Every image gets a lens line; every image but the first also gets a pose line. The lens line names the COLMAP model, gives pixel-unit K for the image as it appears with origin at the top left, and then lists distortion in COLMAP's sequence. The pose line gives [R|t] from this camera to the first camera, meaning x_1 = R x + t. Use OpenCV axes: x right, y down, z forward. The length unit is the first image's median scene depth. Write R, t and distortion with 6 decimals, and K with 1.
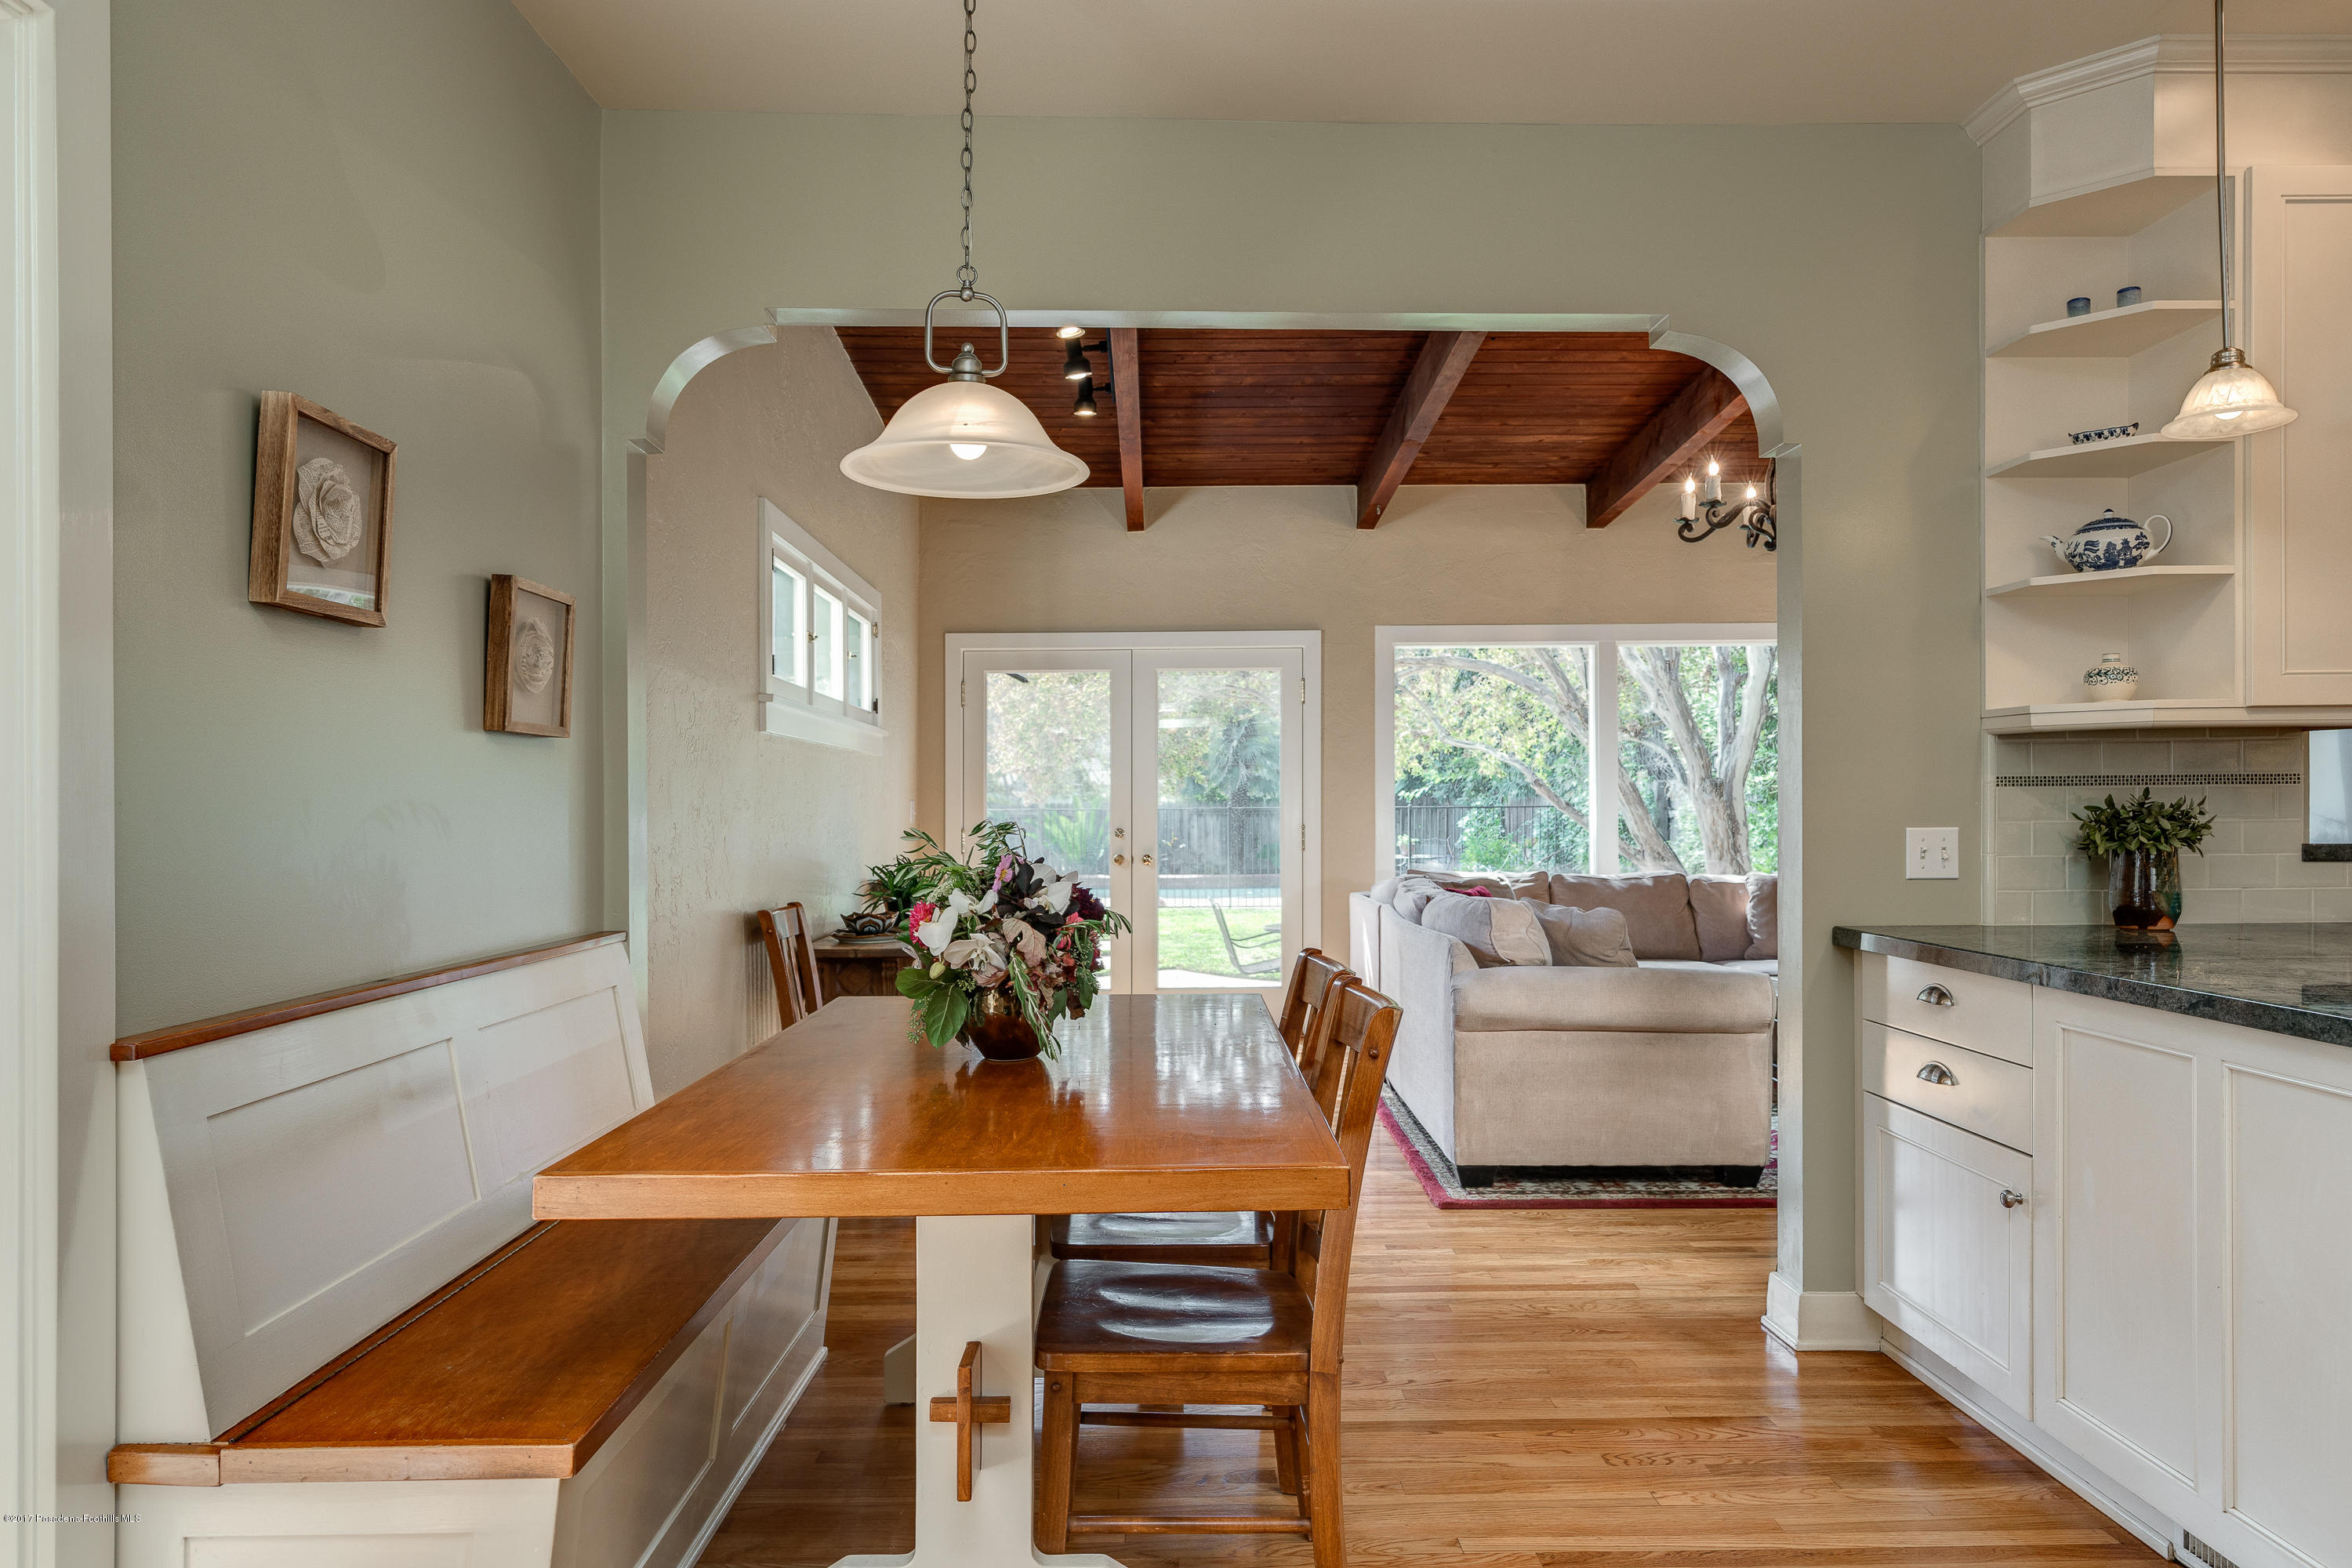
lens RADIAL K [[1476.5, 0, 1176.5], [0, 1476.5, 793.9], [0, 0, 1]] dist [-0.004924, 0.004462]
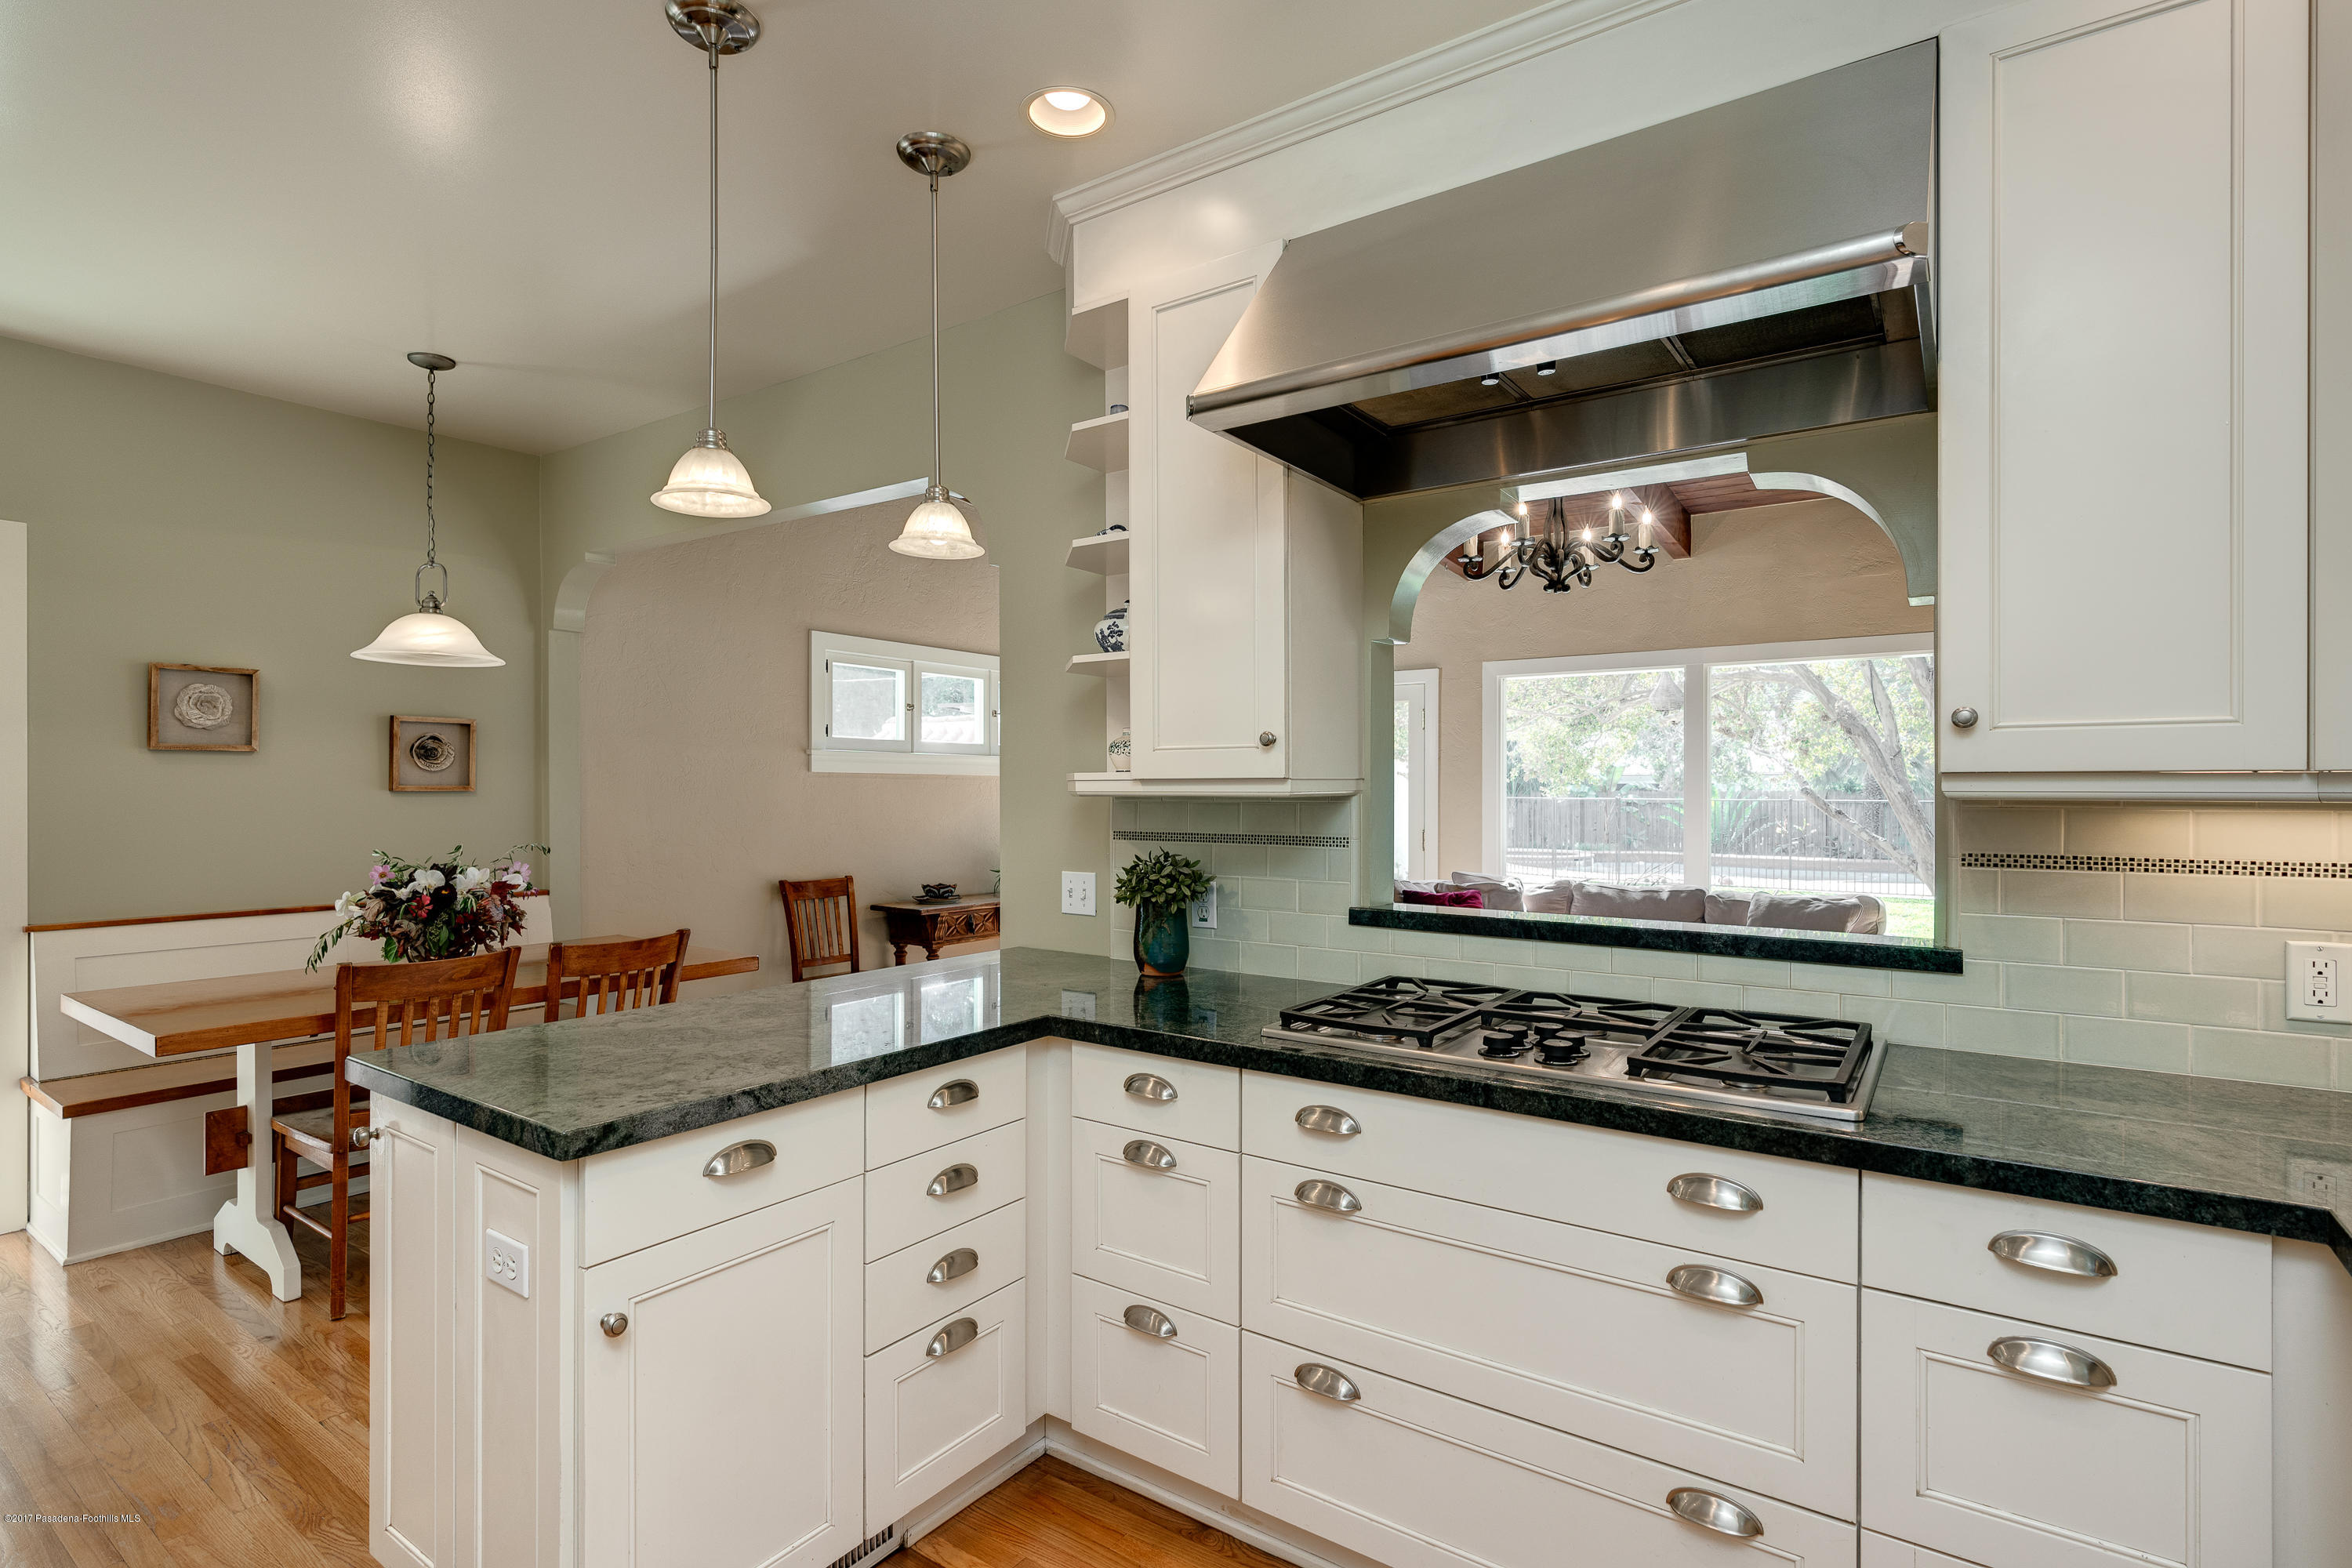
lens RADIAL K [[1145.0, 0, 1170.4], [0, 1145.0, 784.9], [0, 0, 1]] dist [-0.010790, 0.000547]
pose [[0.810862, 0.006790, -0.585197, 1.175893], [-0.001755, 0.999956, 0.009171, -0.059828], [0.585234, -0.006409, 0.810839, 0.302058]]
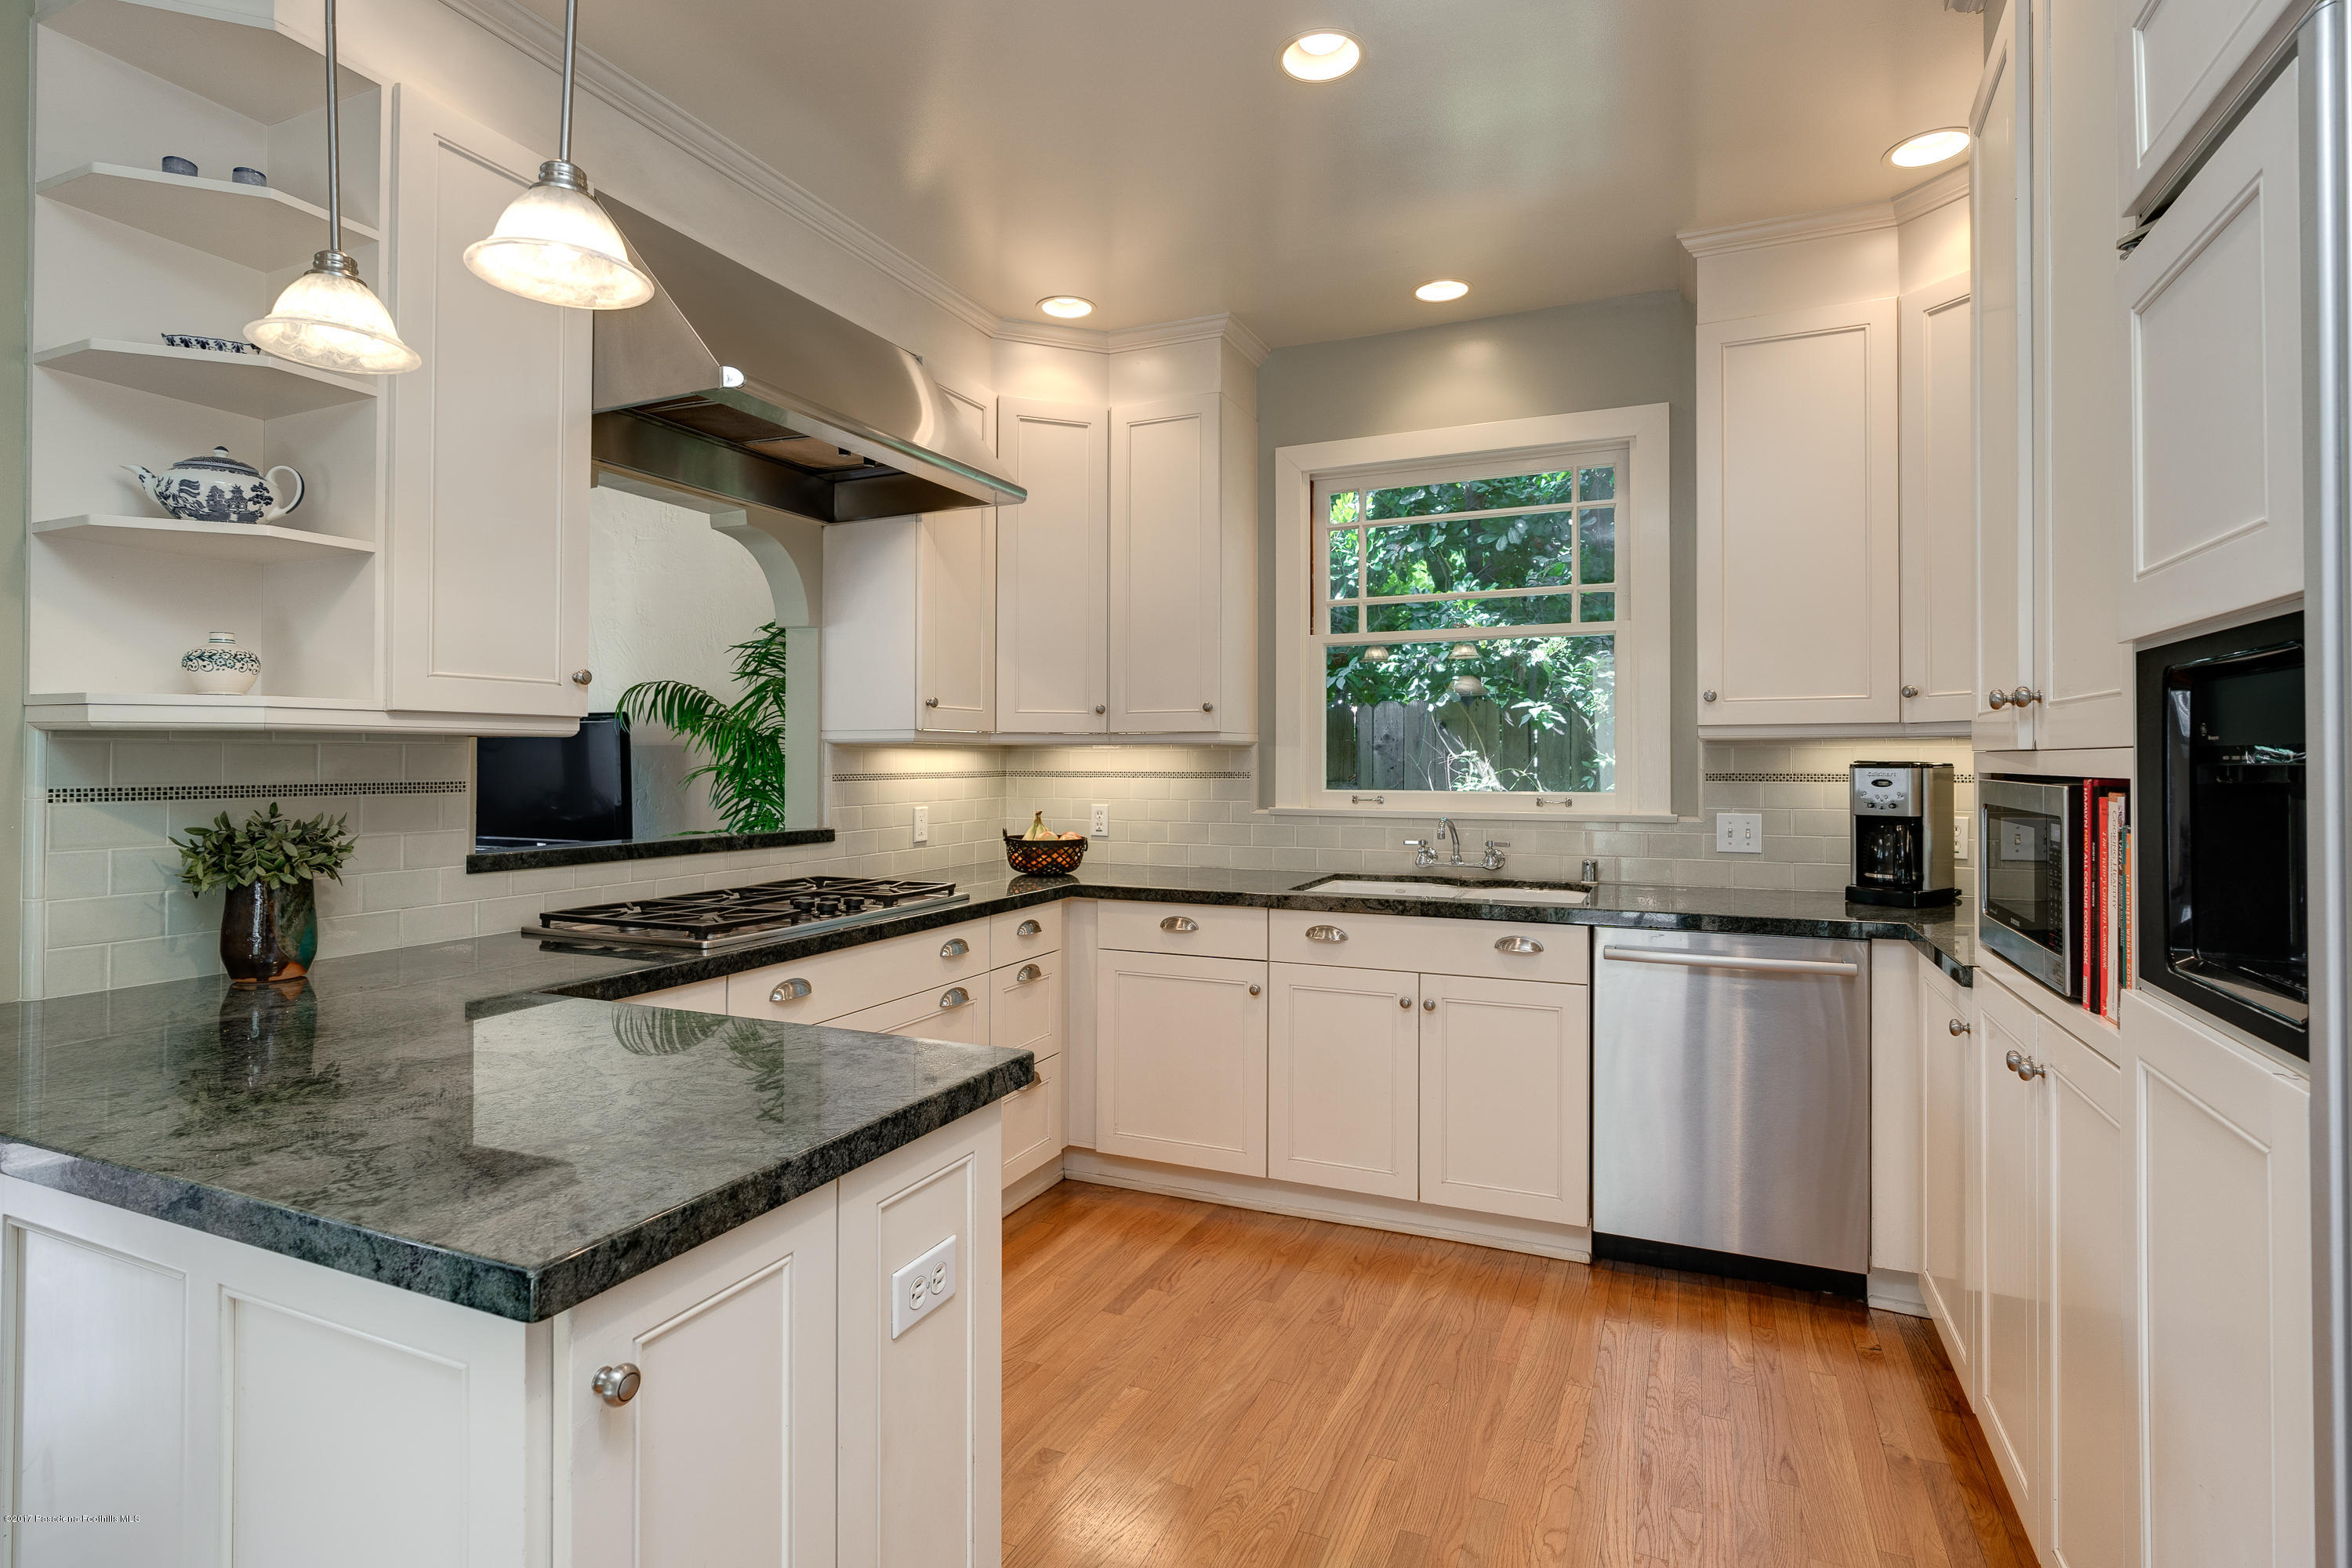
lens RADIAL K [[1145.0, 0, 1186.3], [0, 1145.0, 771.7], [0, 0, 1]] dist [-0.010790, 0.000547]
pose [[0.408413, -0.001281, 0.912796, 0.294593], [-0.009005, 0.999945, 0.005433, -0.029376], [-0.912753, -0.010438, 0.408379, 0.290094]]
